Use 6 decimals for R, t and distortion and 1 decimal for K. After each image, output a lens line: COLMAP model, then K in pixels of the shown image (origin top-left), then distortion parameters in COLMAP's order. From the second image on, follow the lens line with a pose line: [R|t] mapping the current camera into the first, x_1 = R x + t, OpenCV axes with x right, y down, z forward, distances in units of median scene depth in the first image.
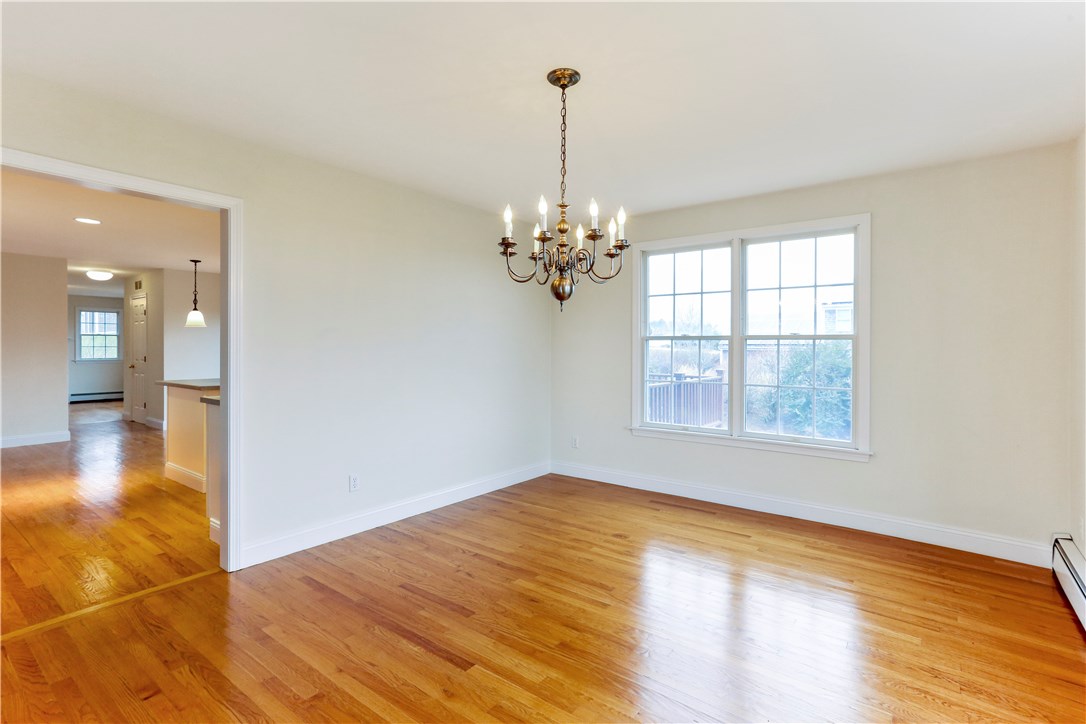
lens RADIAL K [[534.1, 0, 545.6], [0, 534.1, 348.8], [0, 0, 1]] dist [-0.002060, 0.016571]
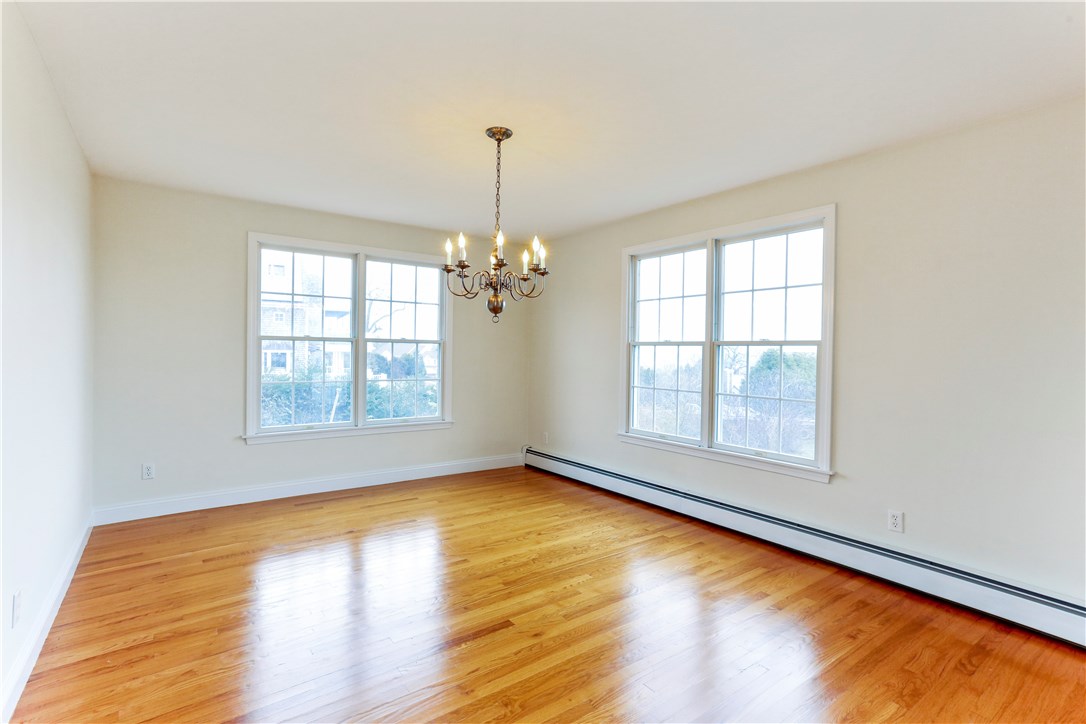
lens RADIAL K [[526.3, 0, 543.0], [0, 526.3, 362.0], [0, 0, 1]] dist [-0.003983, 0.038423]
pose [[0.275055, -0.018810, 0.961244, -0.751270], [-0.008535, 0.999721, 0.022005, -0.002735], [-0.961391, -0.014257, 0.274818, 0.379894]]
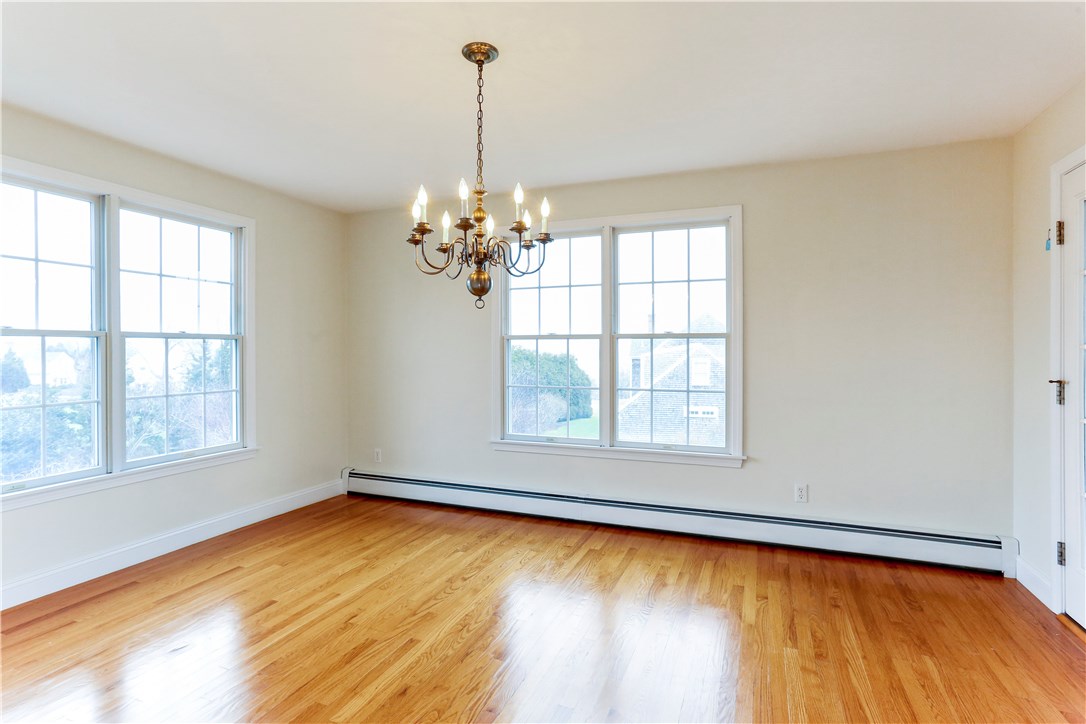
lens RADIAL K [[551.0, 0, 539.7], [0, 551.0, 354.8], [0, 0, 1]] dist [-0.037874, 0.046829]
pose [[-0.263544, -0.013138, 0.964558, -0.607501], [0.006052, 0.999865, 0.015272, -0.001426], [-0.964628, 0.009862, -0.263429, 0.780057]]
